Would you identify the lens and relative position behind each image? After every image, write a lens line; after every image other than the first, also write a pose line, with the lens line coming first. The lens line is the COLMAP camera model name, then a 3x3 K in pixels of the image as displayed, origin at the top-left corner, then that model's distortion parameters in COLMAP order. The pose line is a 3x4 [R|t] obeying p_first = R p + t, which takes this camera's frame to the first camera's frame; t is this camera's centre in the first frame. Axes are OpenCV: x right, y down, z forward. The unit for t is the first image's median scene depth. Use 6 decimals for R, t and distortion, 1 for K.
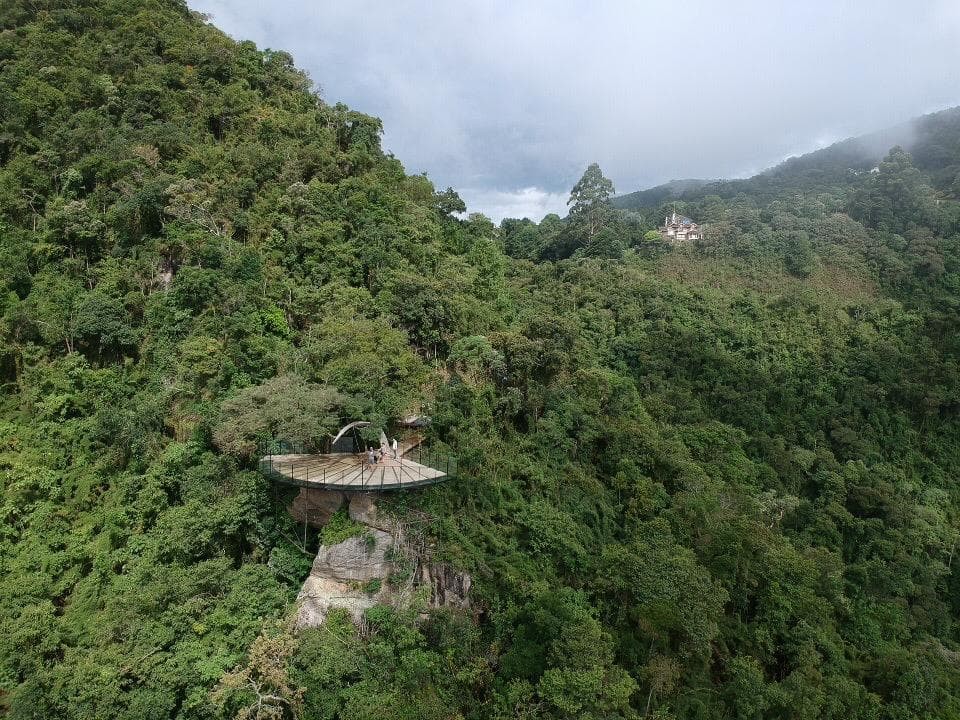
lens RADIAL K [[723.3, 0, 476.2], [0, 723.3, 356.0], [0, 0, 1]] dist [0.136857, -0.255132]
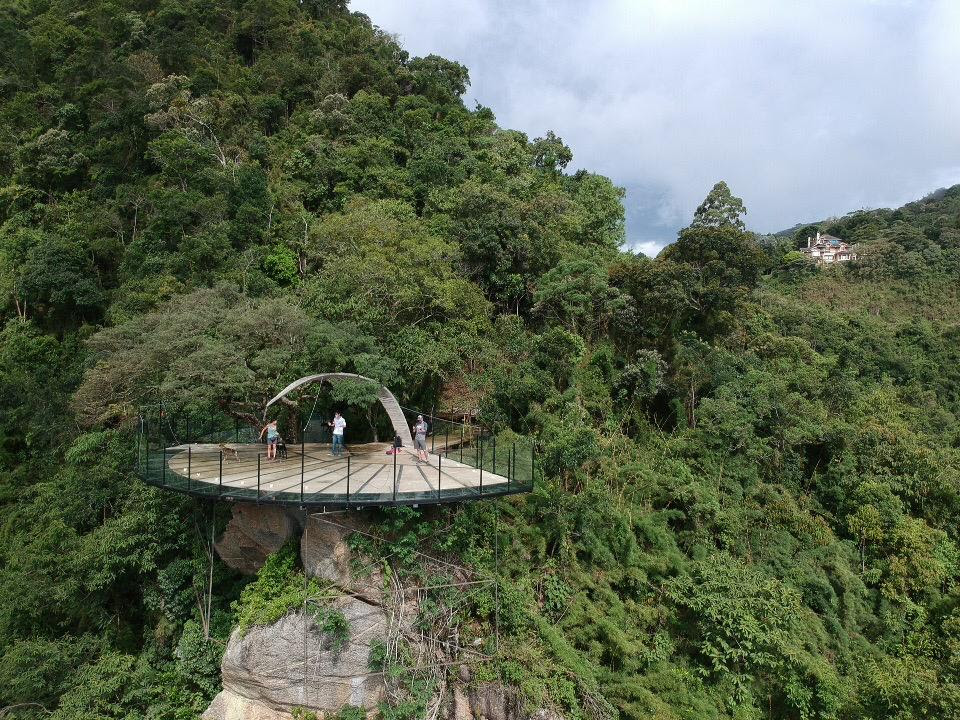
lens RADIAL K [[723.3, 0, 476.2], [0, 723.3, 356.0], [0, 0, 1]] dist [0.136857, -0.255132]
pose [[0.988720, 0.004344, -0.149715, 0.003864], [-0.015259, 0.997300, -0.071834, 0.097532], [0.148999, 0.073308, 0.986116, 0.450875]]
